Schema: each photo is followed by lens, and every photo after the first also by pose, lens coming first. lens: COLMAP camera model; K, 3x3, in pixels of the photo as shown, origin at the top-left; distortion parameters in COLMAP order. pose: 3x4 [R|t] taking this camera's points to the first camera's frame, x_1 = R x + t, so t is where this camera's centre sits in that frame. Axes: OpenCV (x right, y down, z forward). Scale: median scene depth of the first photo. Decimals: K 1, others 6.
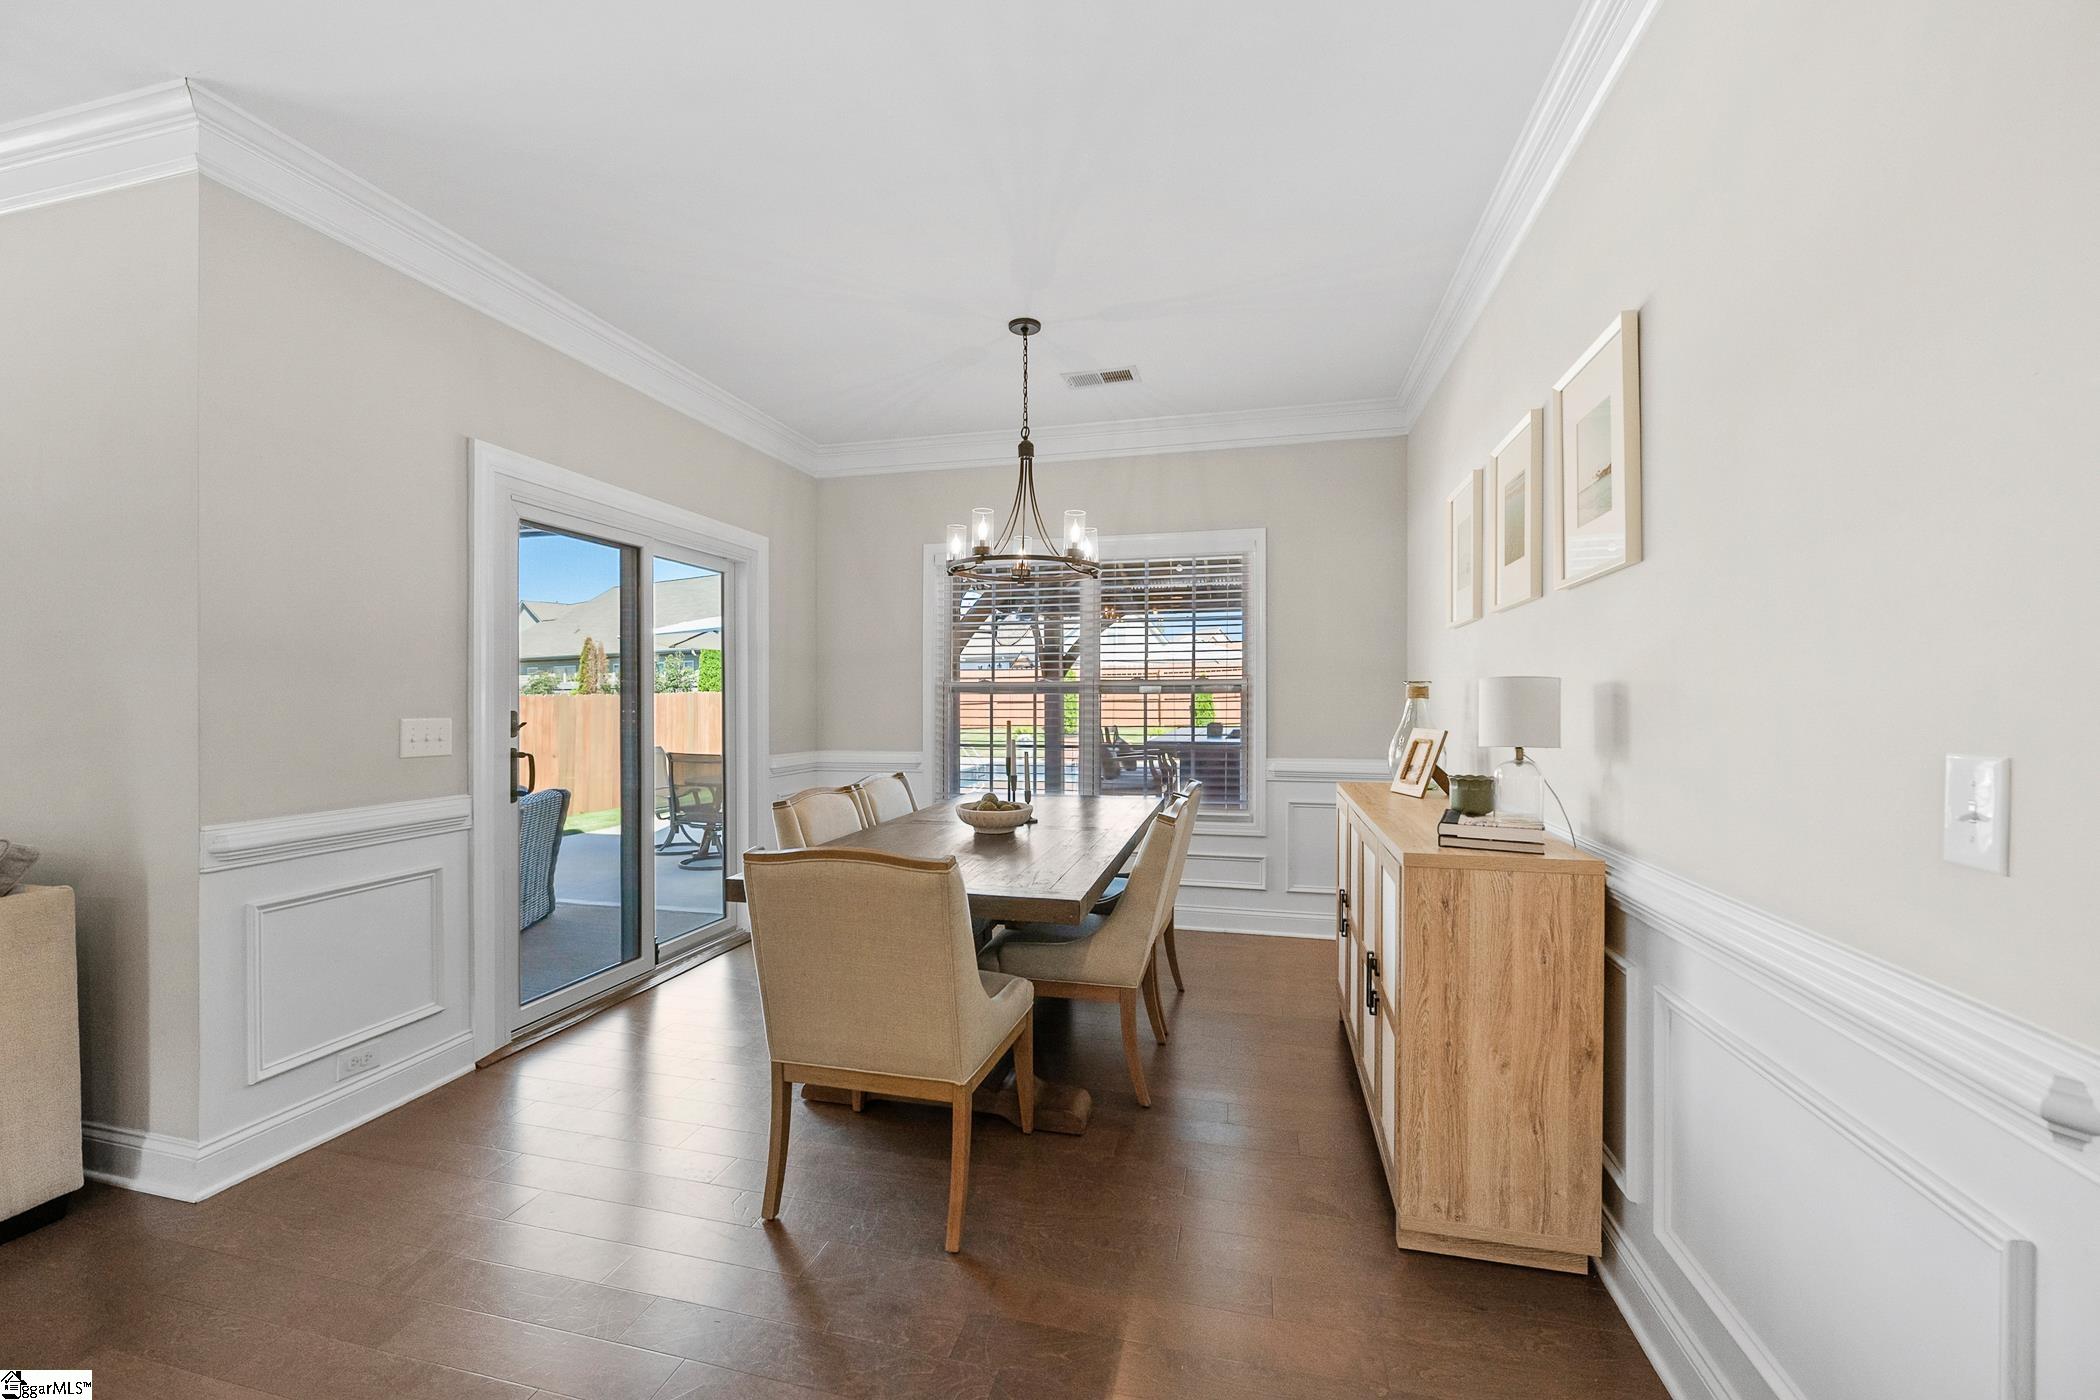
lens RADIAL K [[838.1, 0, 1047.5], [0, 838.1, 707.3], [0, 0, 1]] dist [-0.000859, -0.000079]
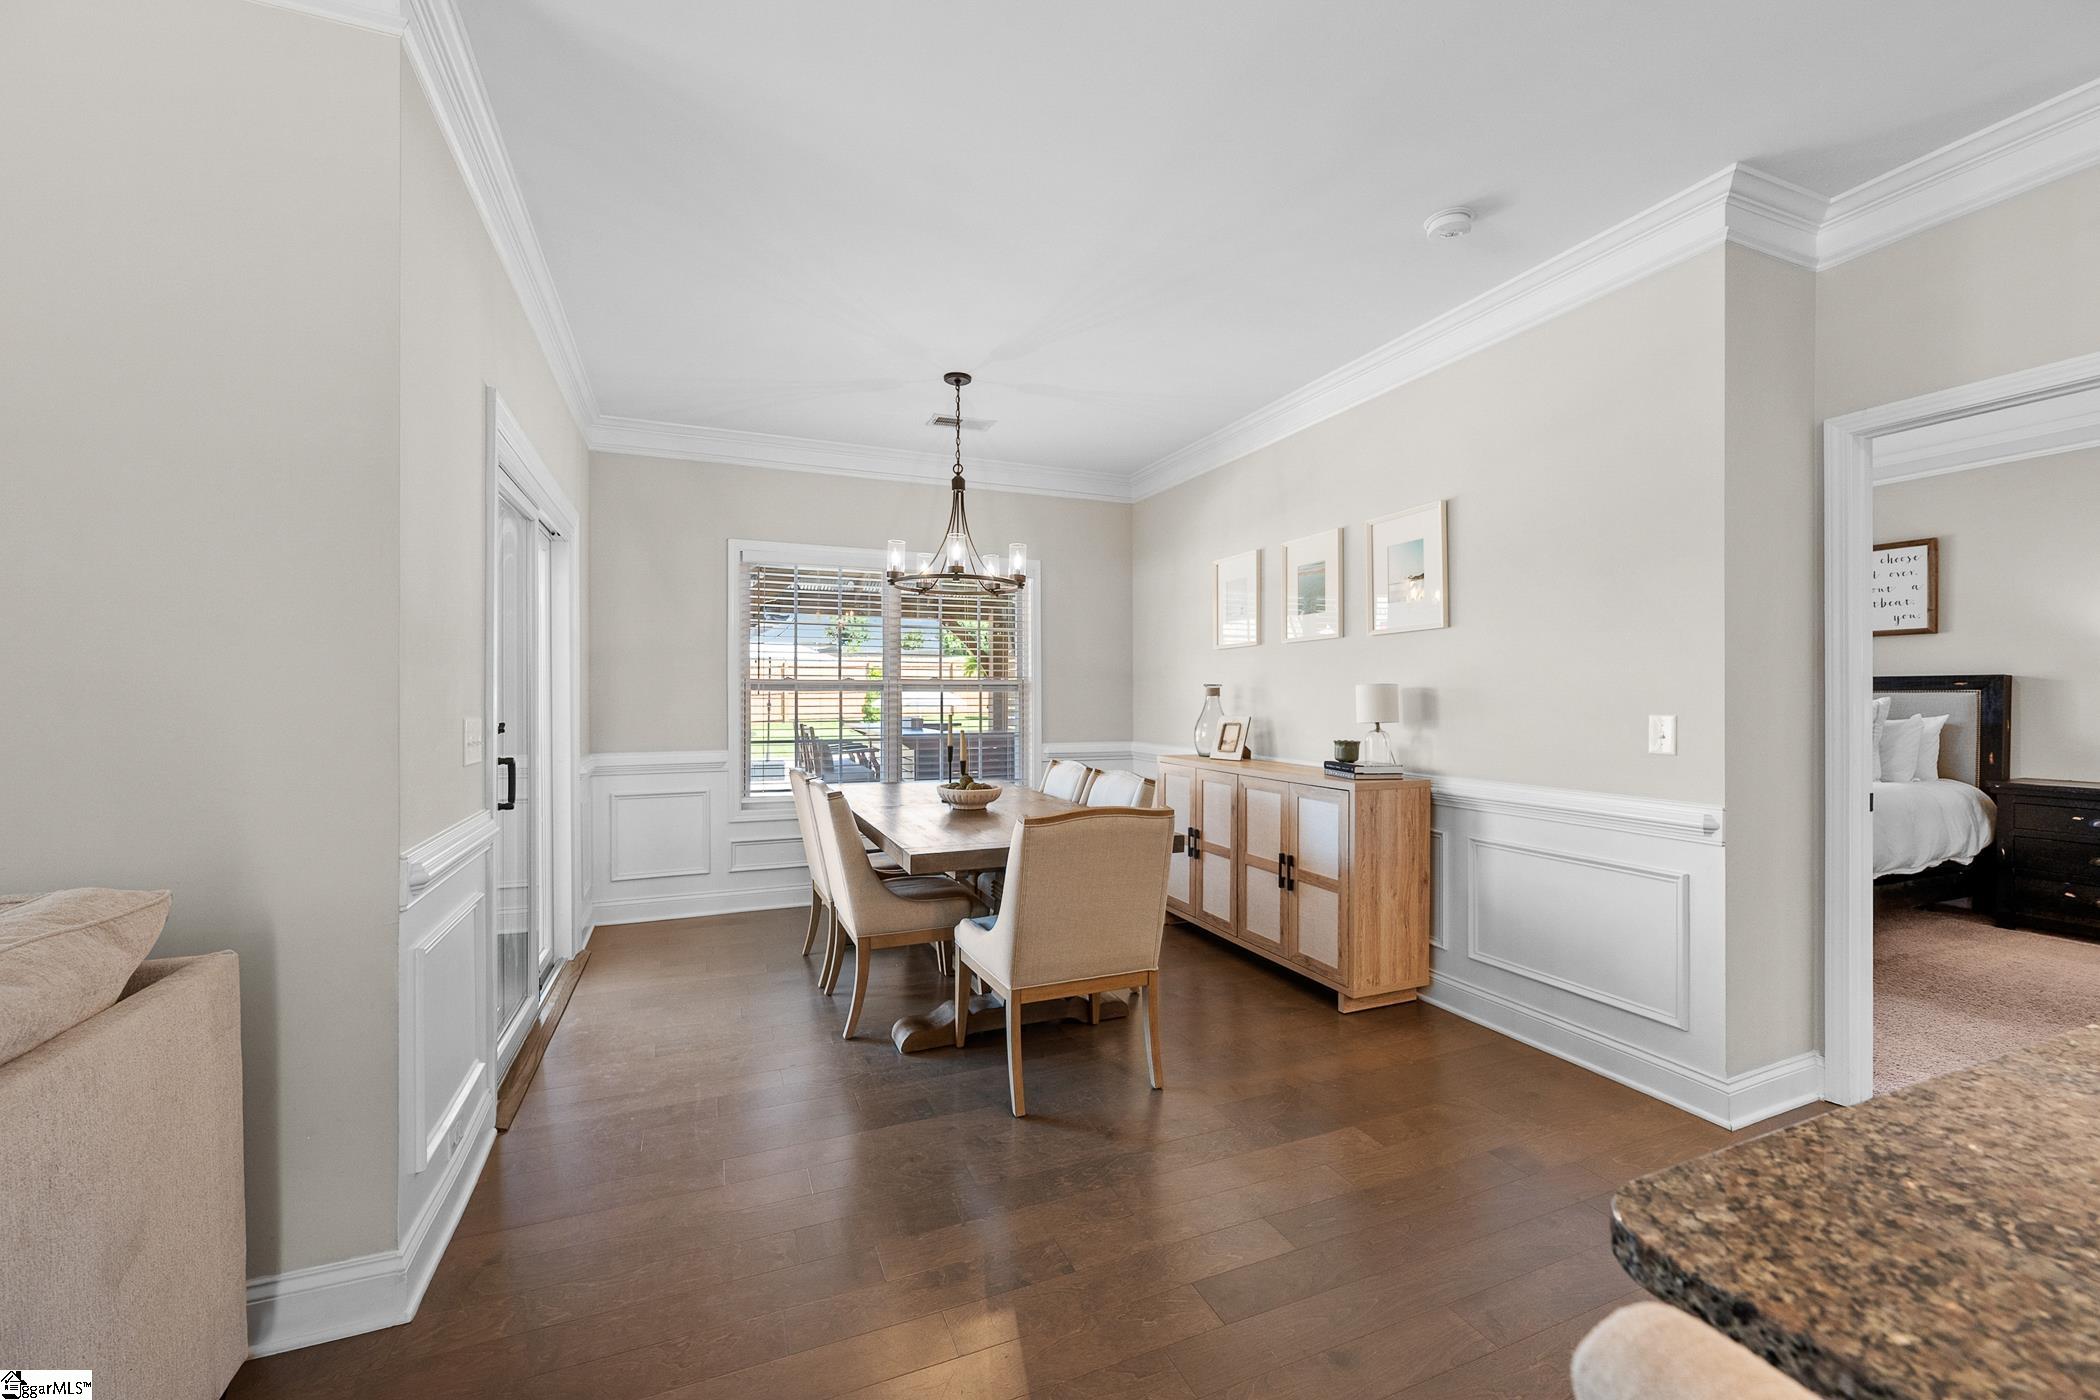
lens RADIAL K [[840.2, 0, 1046.0], [0, 840.2, 701.1], [0, 0, 1]] dist [-0.000949, 0.000115]
pose [[0.801710, -0.003382, 0.597703, -1.068288], [0.006014, 0.999979, -0.002409, 0.001497], [-0.597682, 0.005526, 0.801714, -0.024123]]
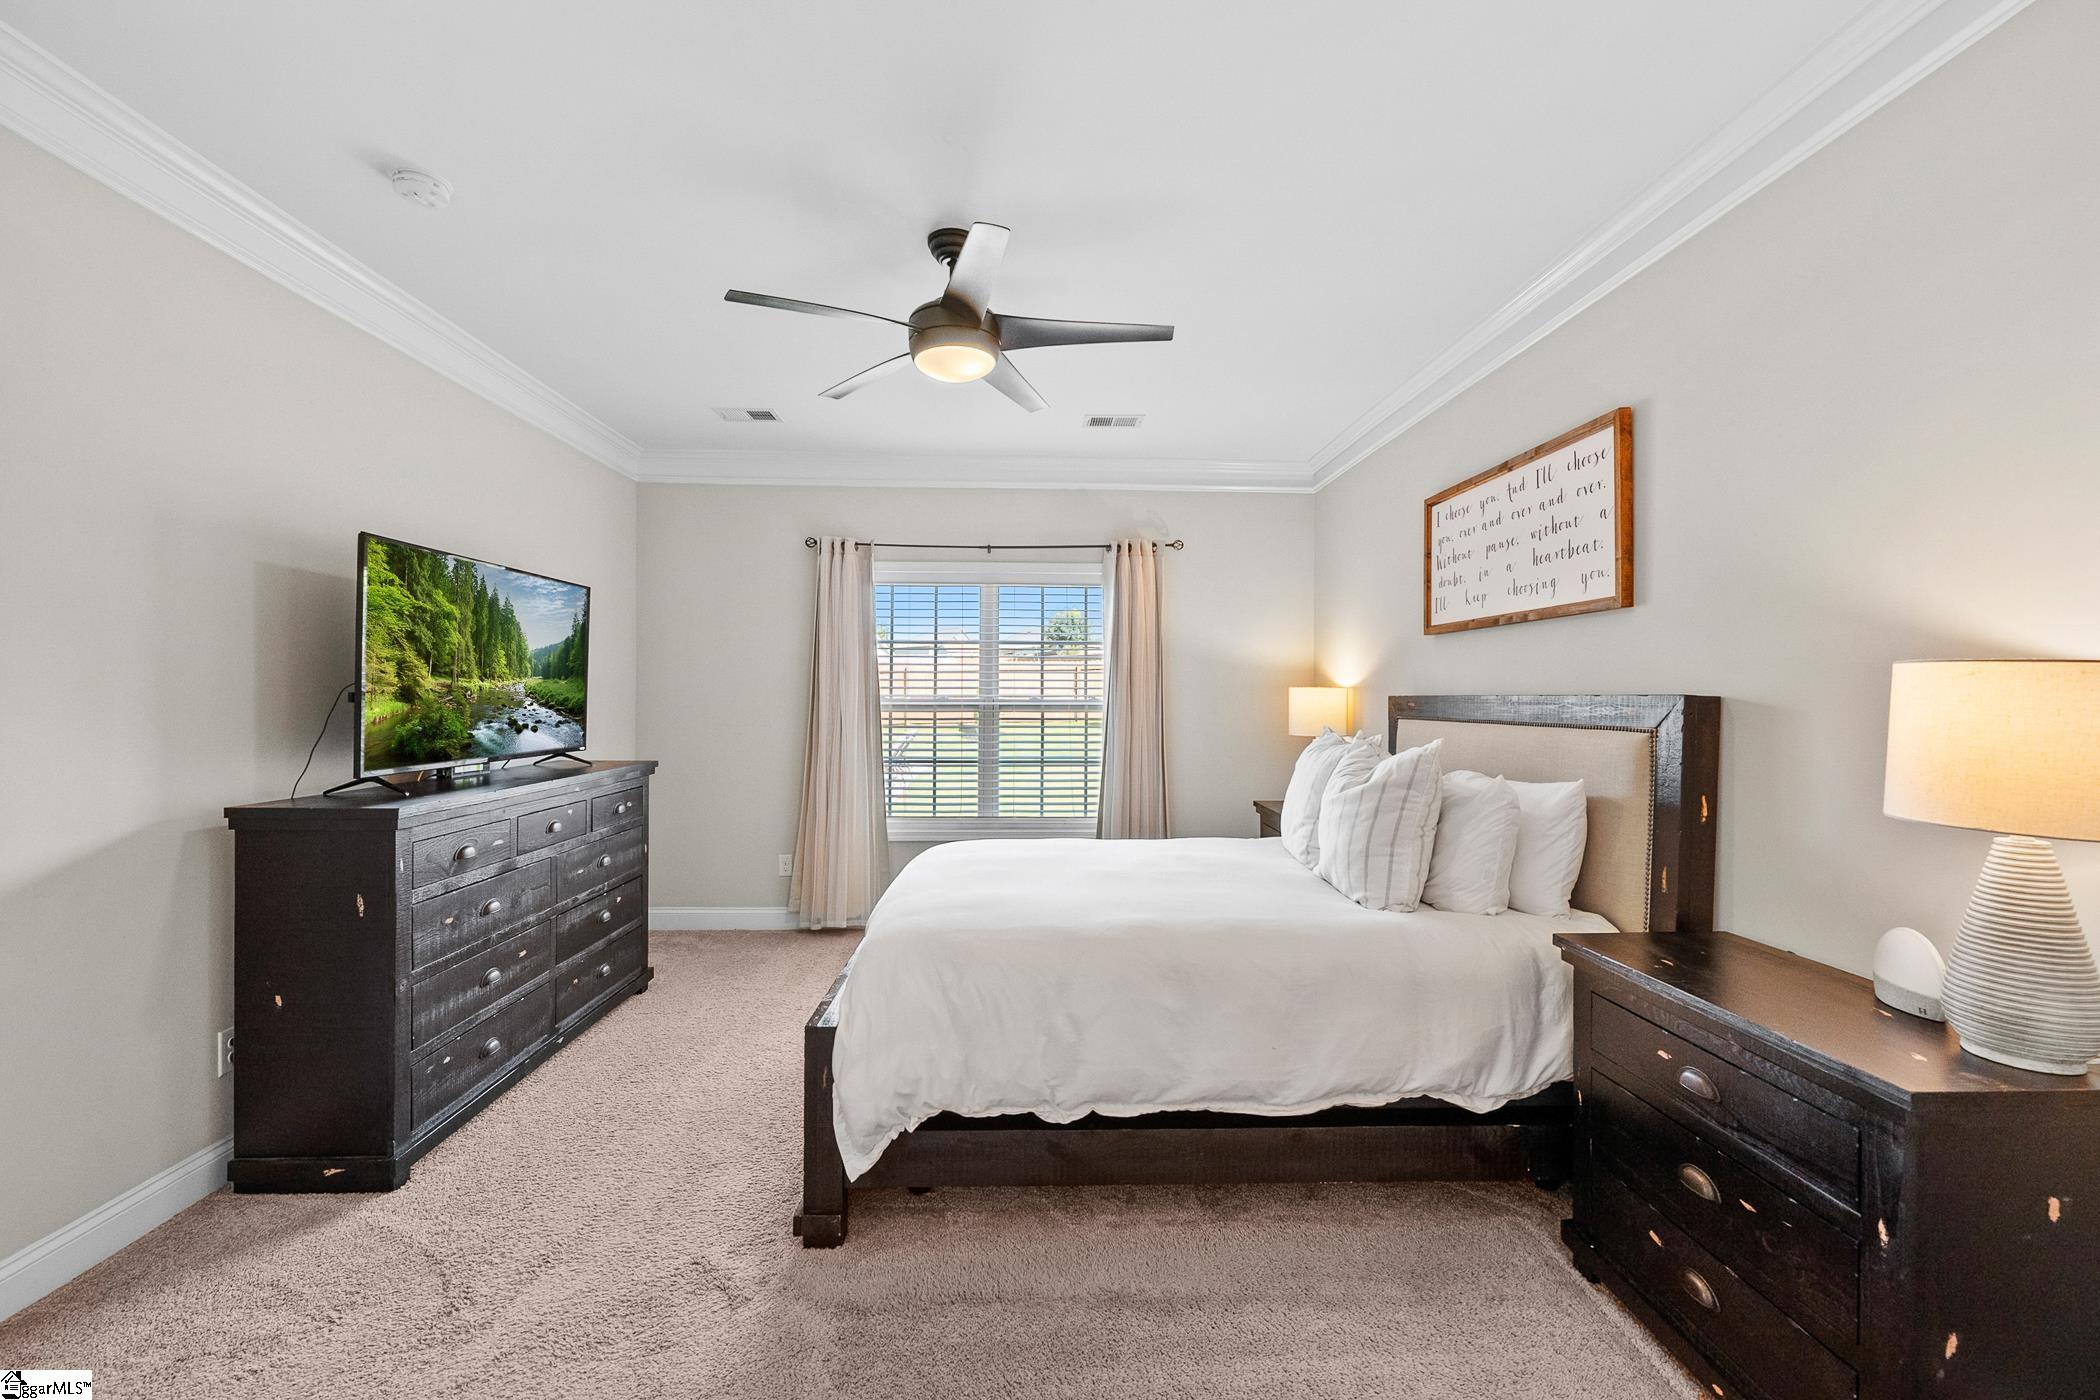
lens RADIAL K [[838.1, 0, 1047.5], [0, 838.1, 707.3], [0, 0, 1]] dist [-0.000859, -0.000079]
pose [[0.960266, 0.001489, 0.279082, 1.470276], [-0.002150, 0.999996, 0.002062, -0.048121], [-0.279078, -0.002580, 0.960265, -0.534699]]
